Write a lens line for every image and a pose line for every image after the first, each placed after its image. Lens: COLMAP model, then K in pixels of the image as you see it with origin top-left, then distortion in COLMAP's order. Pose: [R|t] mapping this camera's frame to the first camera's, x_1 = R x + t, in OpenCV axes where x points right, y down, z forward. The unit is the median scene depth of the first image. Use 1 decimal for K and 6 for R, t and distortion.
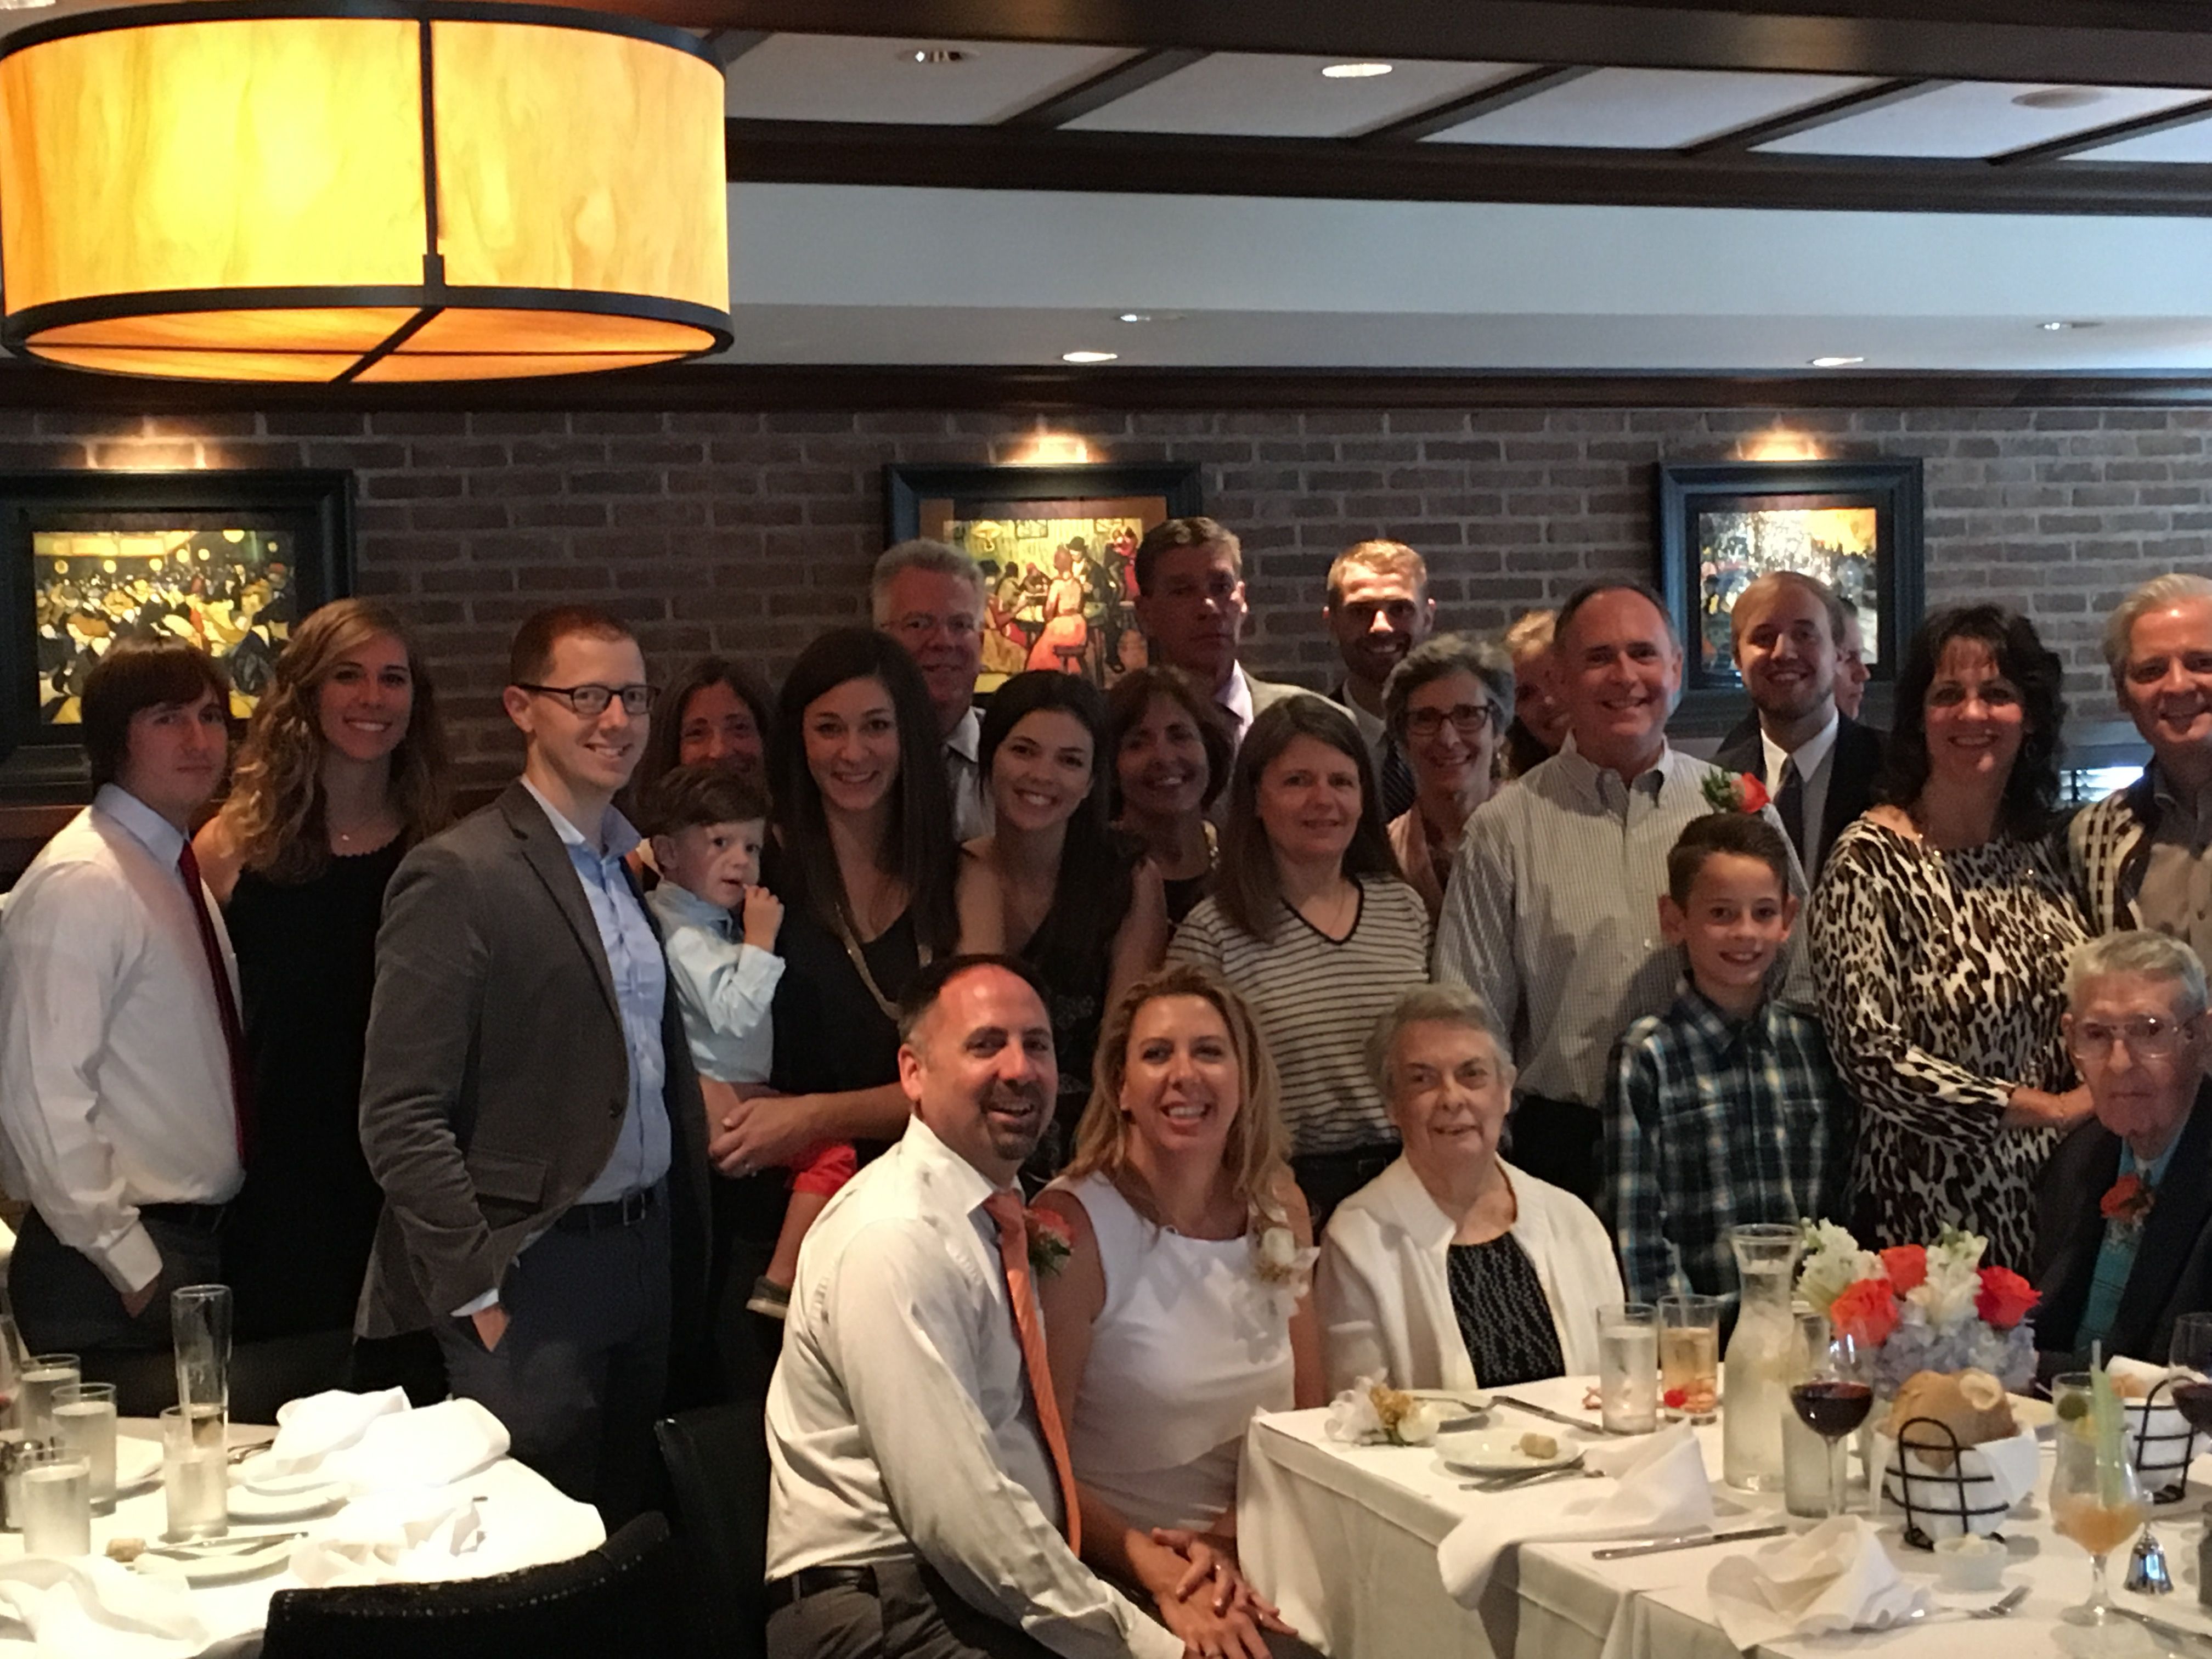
lens RADIAL K [[3460.2, 0, 1090.6], [0, 3460.2, 816.9], [0, 0, 1]] dist [0.033347, 0.216930]
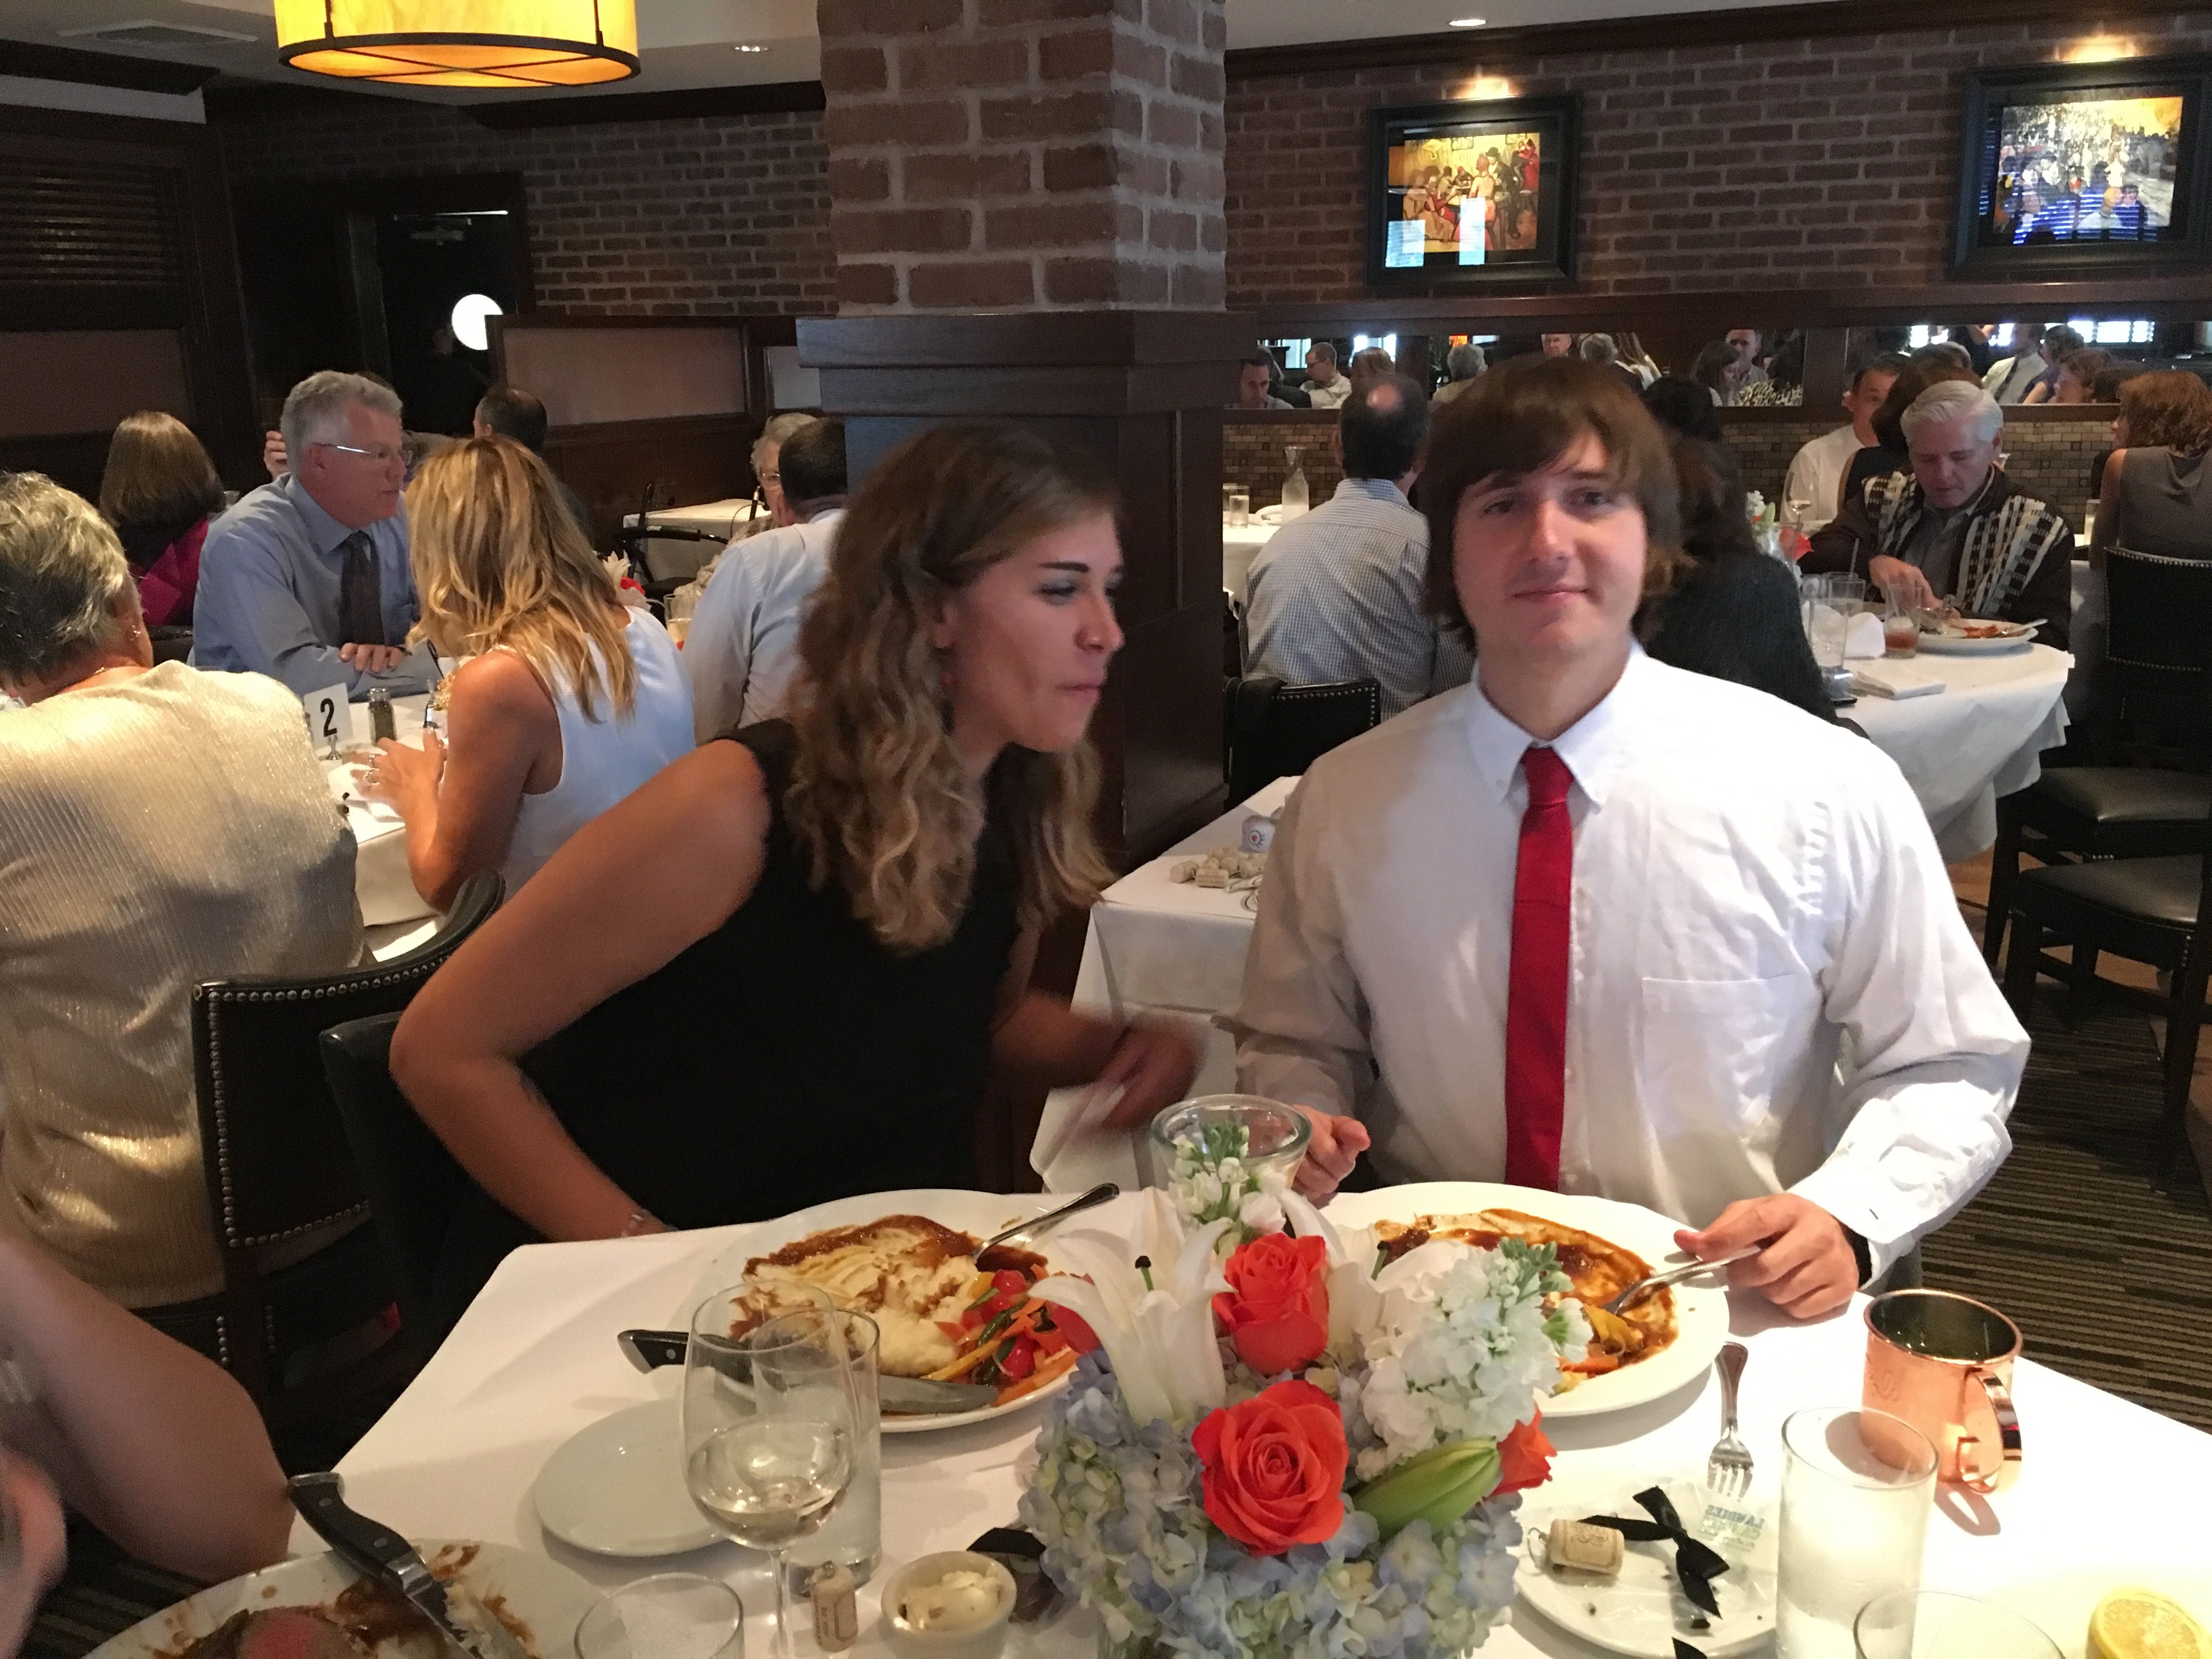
lens RADIAL K [[1891.4, 0, 1097.6], [0, 1891.4, 826.8], [0, 0, 1]] dist [0.088171, -0.132367]
pose [[0.703669, 0.202584, -0.681035, 0.586693], [-0.028202, 0.965701, 0.258122, -0.002811], [0.709968, -0.162426, 0.685247, 0.260829]]
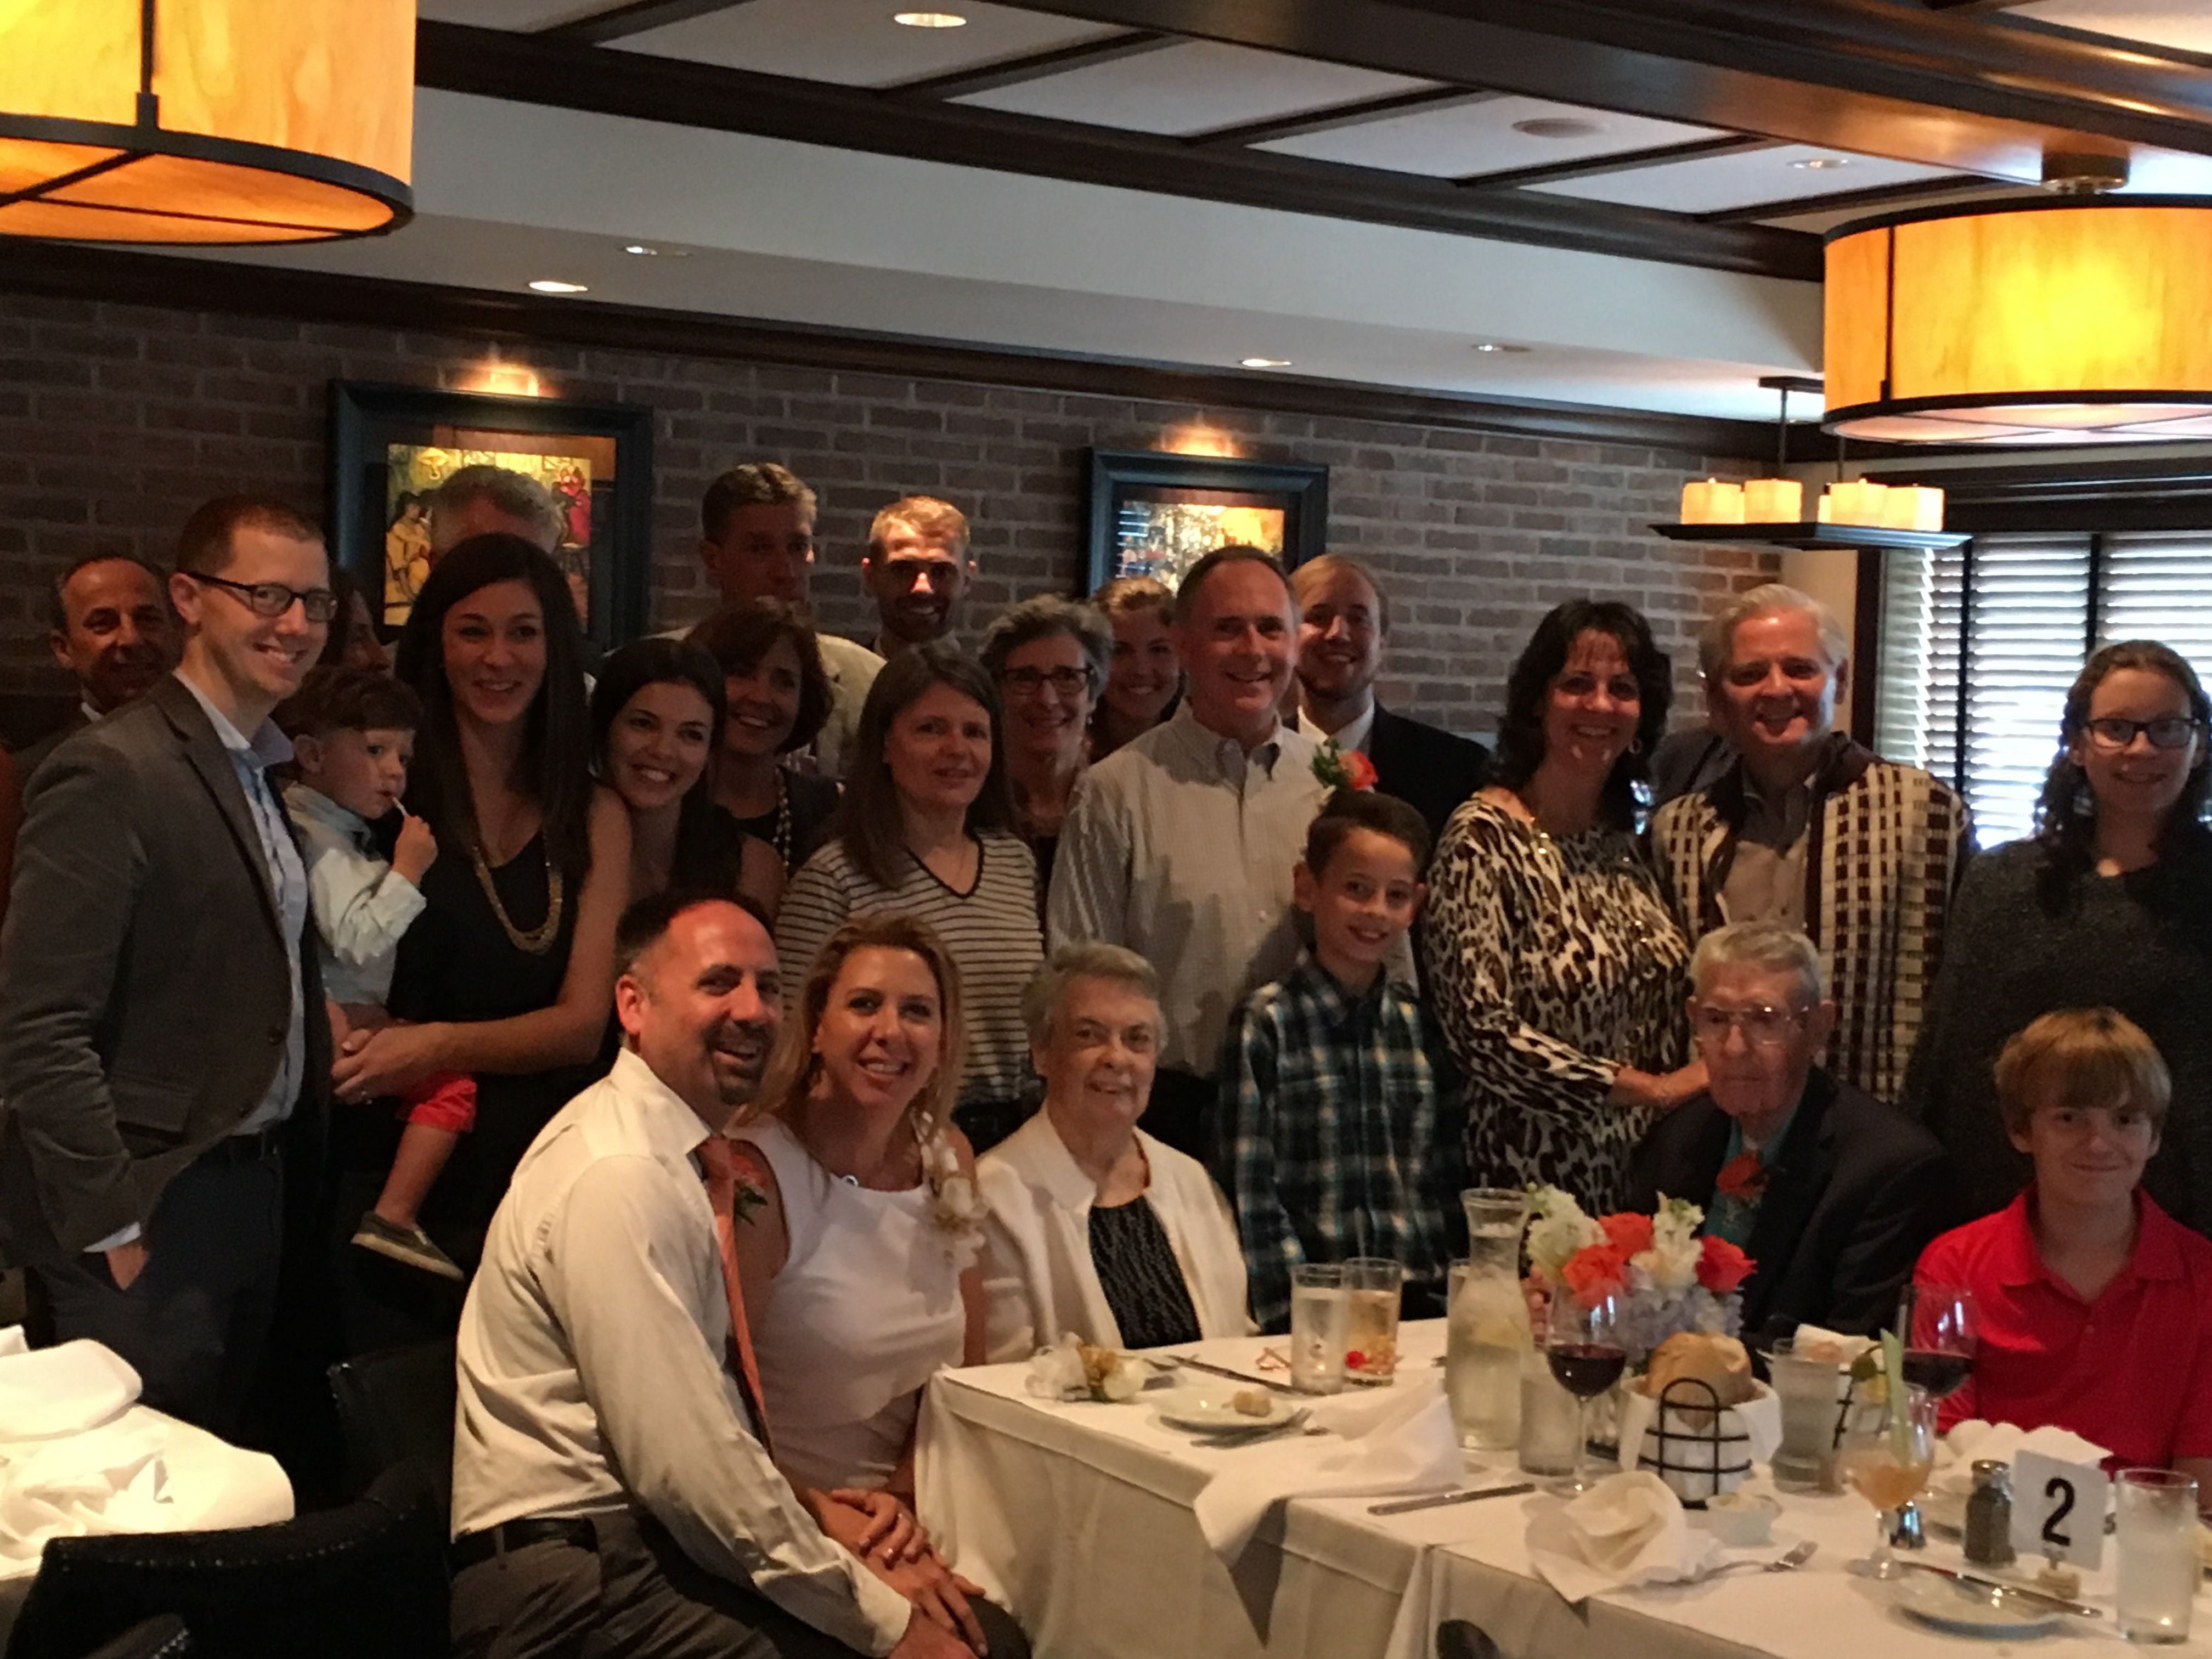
lens RADIAL K [[3460.2, 0, 1090.6], [0, 3460.2, 816.9], [0, 0, 1]] dist [0.033347, 0.216930]
pose [[0.967825, 0.056760, 0.245138, -0.093056], [-0.057858, 0.998321, -0.002722, 0.009775], [-0.244881, -0.011549, 0.969484, 0.024678]]
